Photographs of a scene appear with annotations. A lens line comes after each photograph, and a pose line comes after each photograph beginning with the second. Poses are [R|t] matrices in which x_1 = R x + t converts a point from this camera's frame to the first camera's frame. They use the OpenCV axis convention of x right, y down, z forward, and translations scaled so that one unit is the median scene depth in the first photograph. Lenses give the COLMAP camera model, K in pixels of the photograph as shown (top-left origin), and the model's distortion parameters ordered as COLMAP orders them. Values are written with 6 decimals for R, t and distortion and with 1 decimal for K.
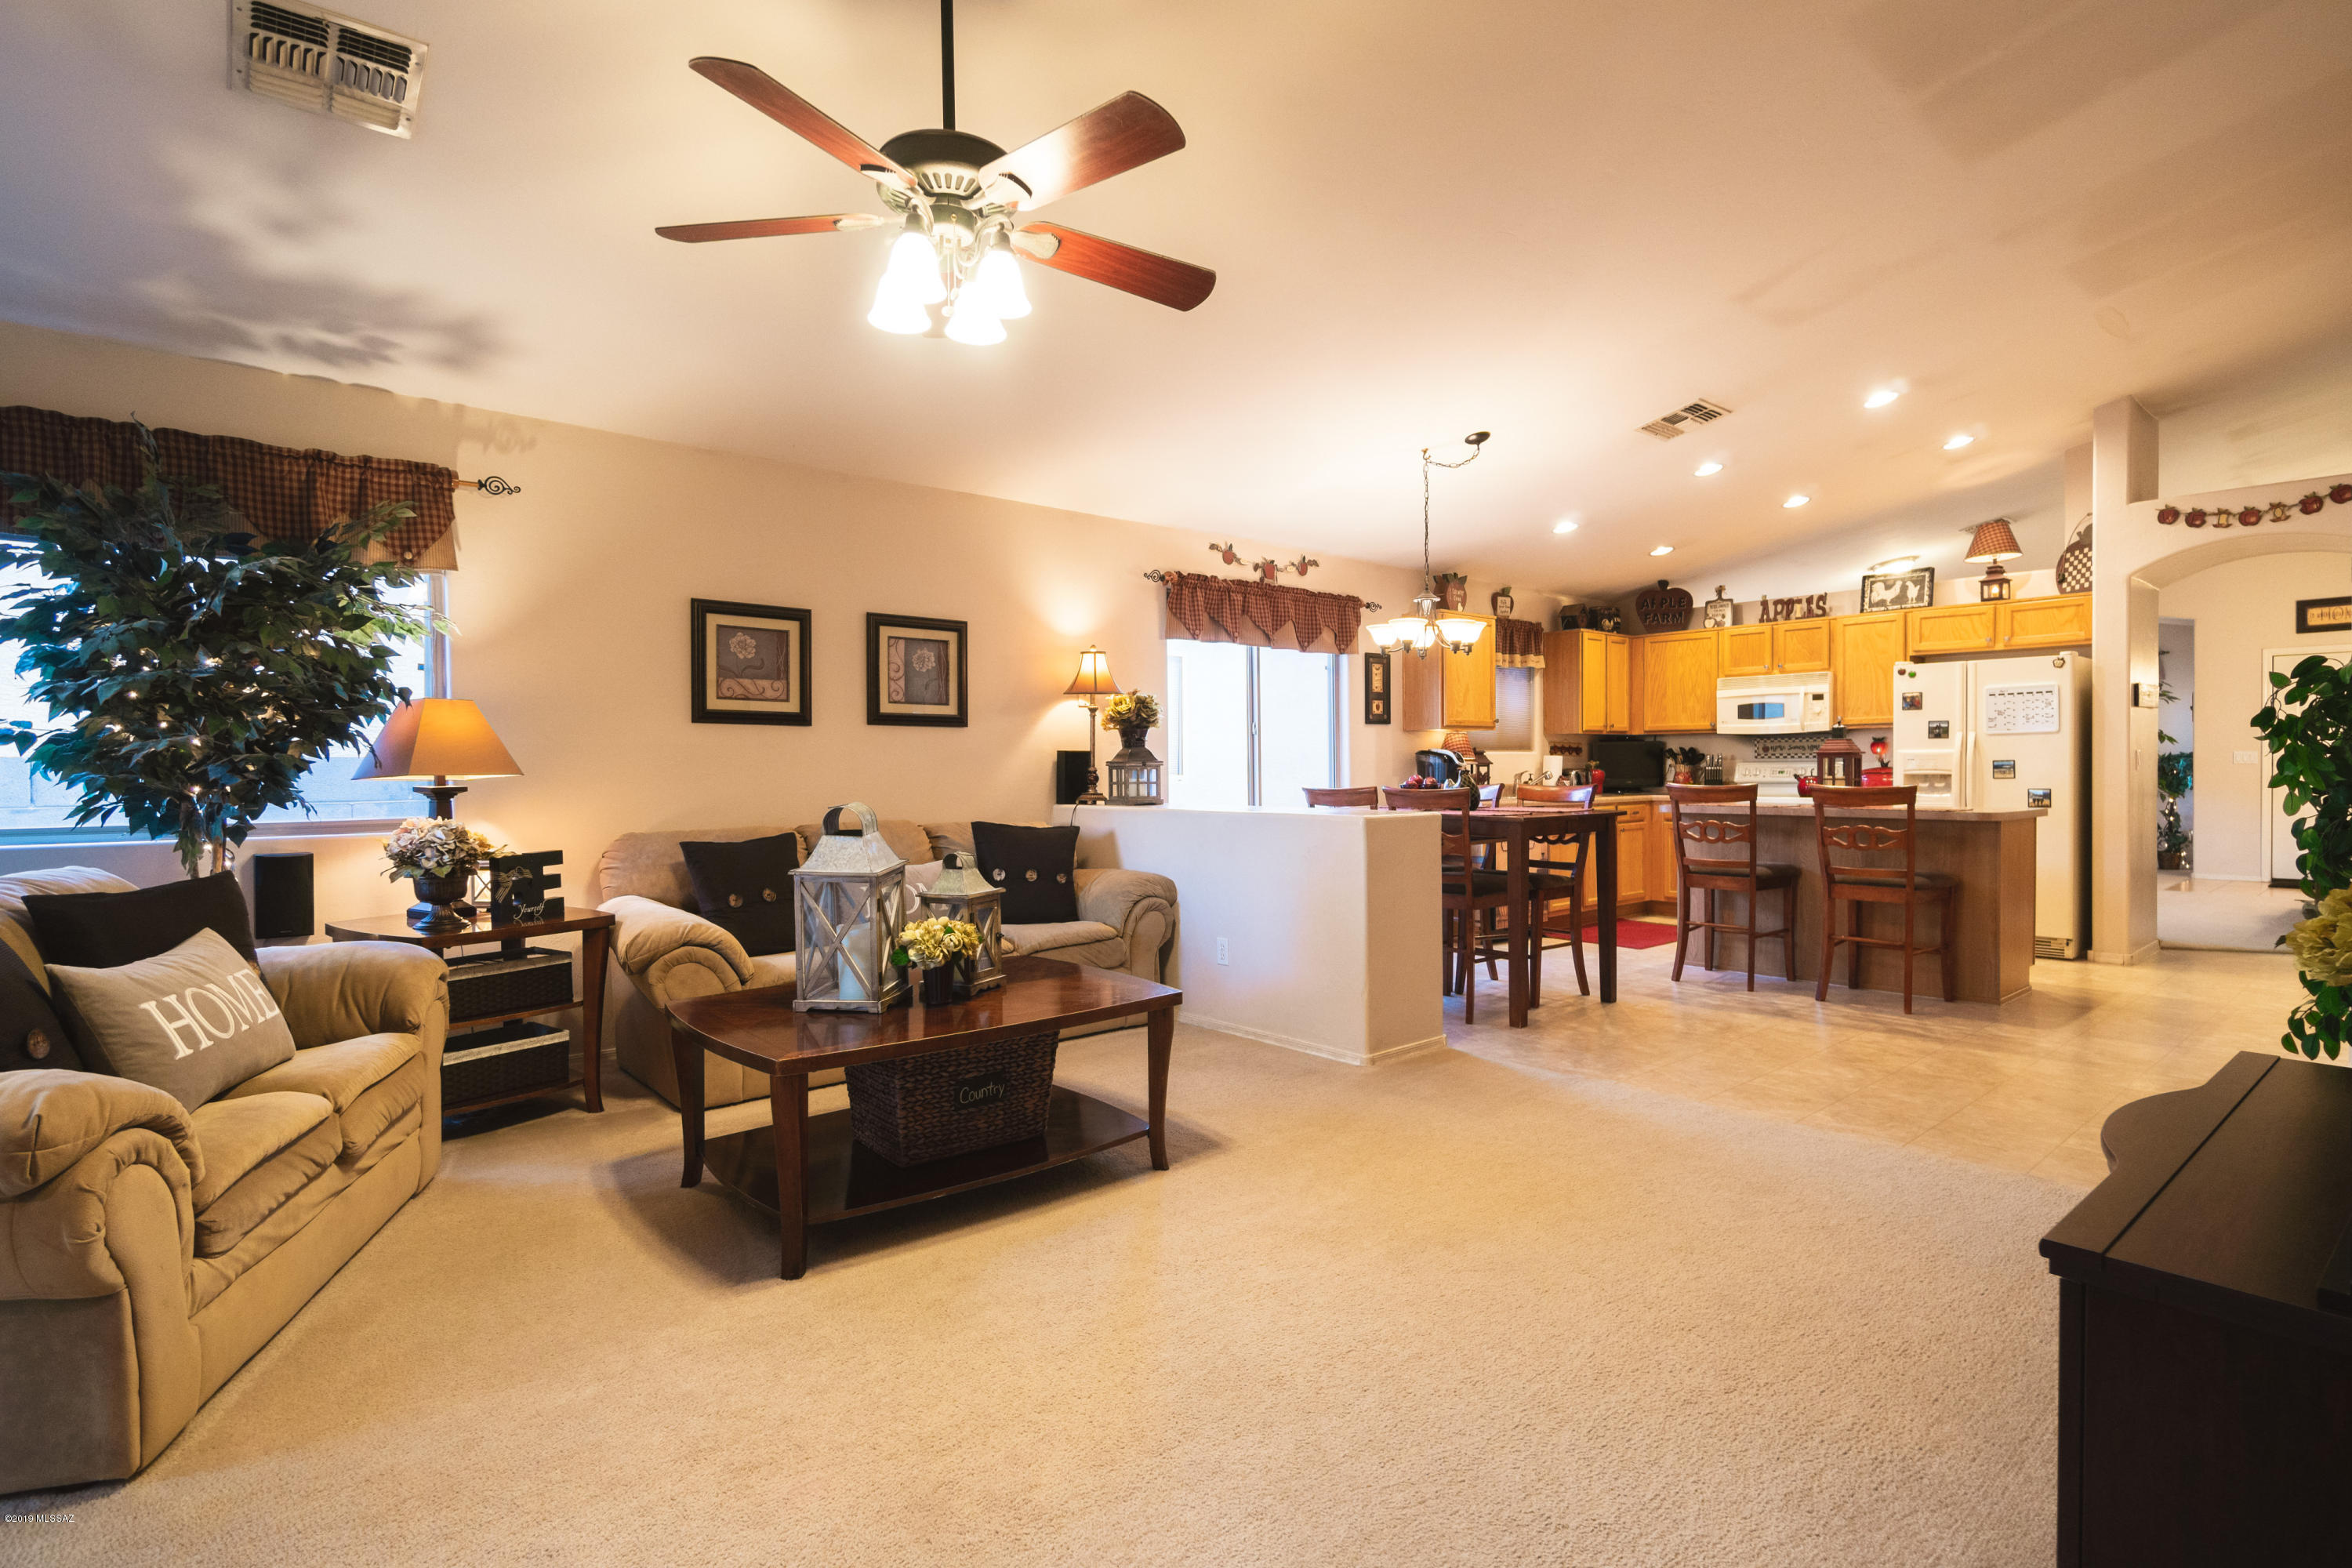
lens RADIAL K [[1155.5, 0, 1177.7], [0, 1155.5, 783.7], [0, 0, 1]] dist [0.005132, -0.000208]
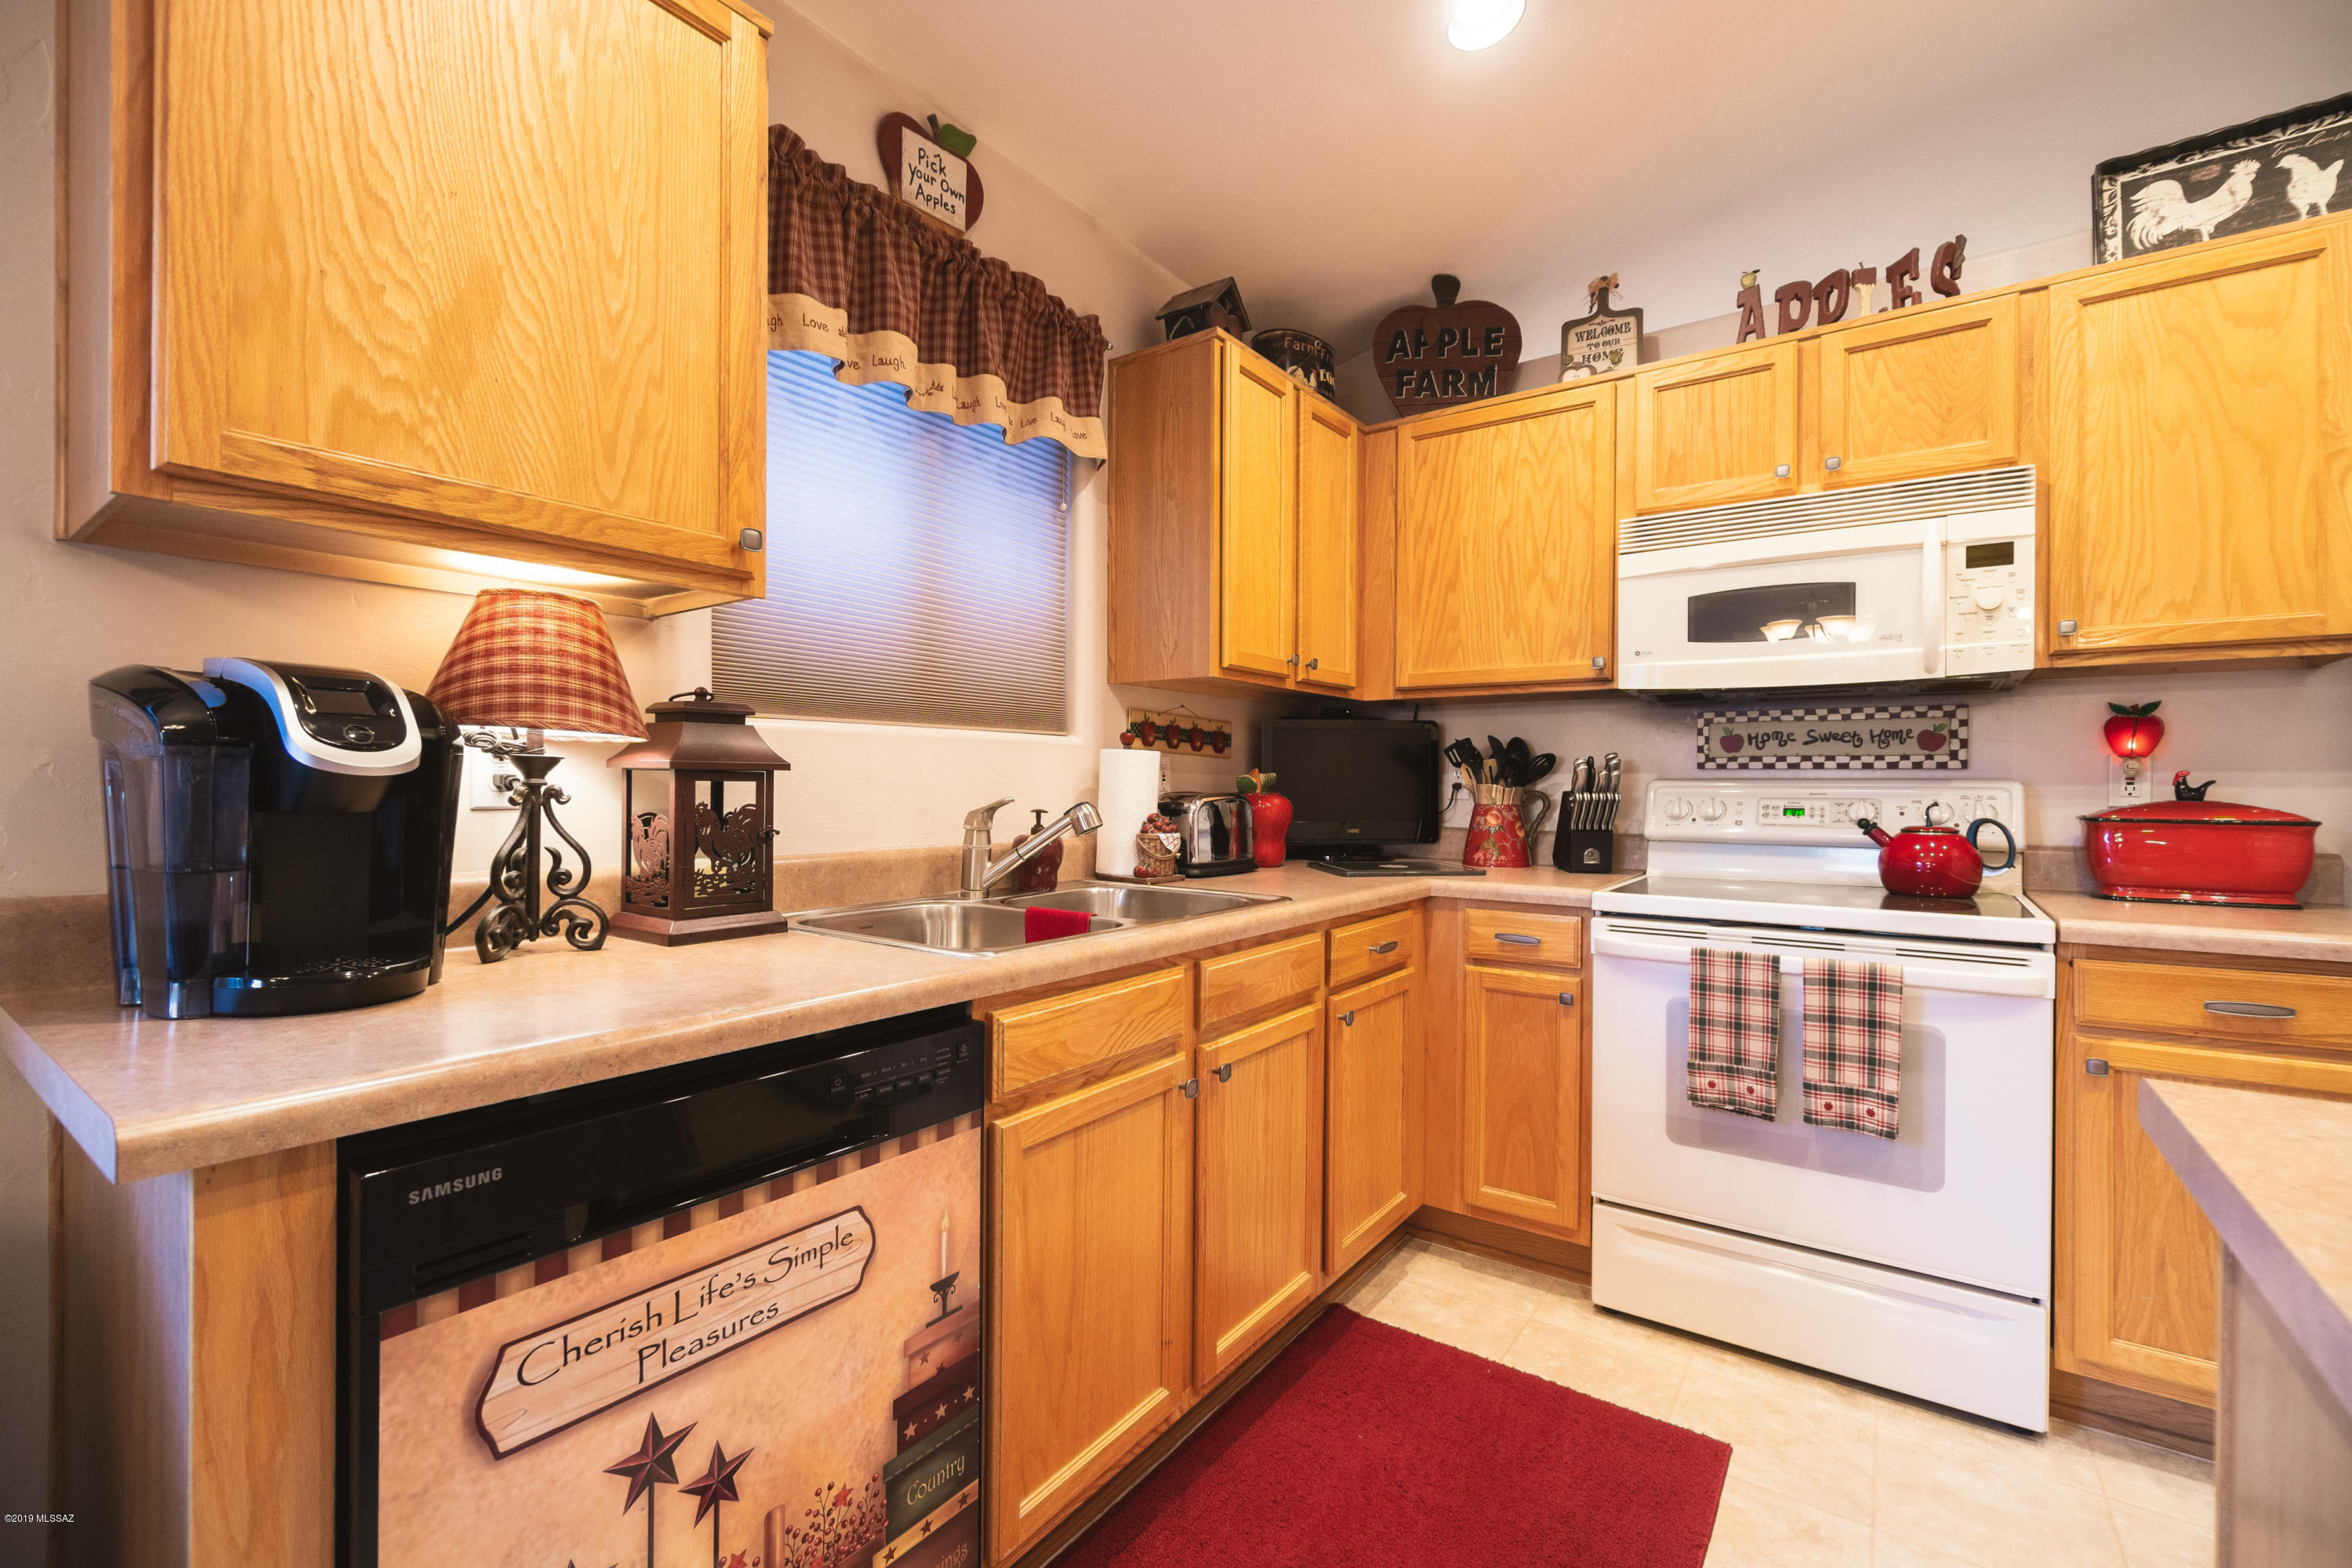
lens RADIAL K [[1017.0, 0, 1176.0], [0, 1017.0, 784.0], [0, 0, 1]] dist [-0.002206, 0.000591]
pose [[0.971711, 0.012707, 0.235830, 0.322777], [-0.009077, 0.999823, -0.016471, -0.012945], [-0.235998, 0.013865, 0.971655, 0.869850]]
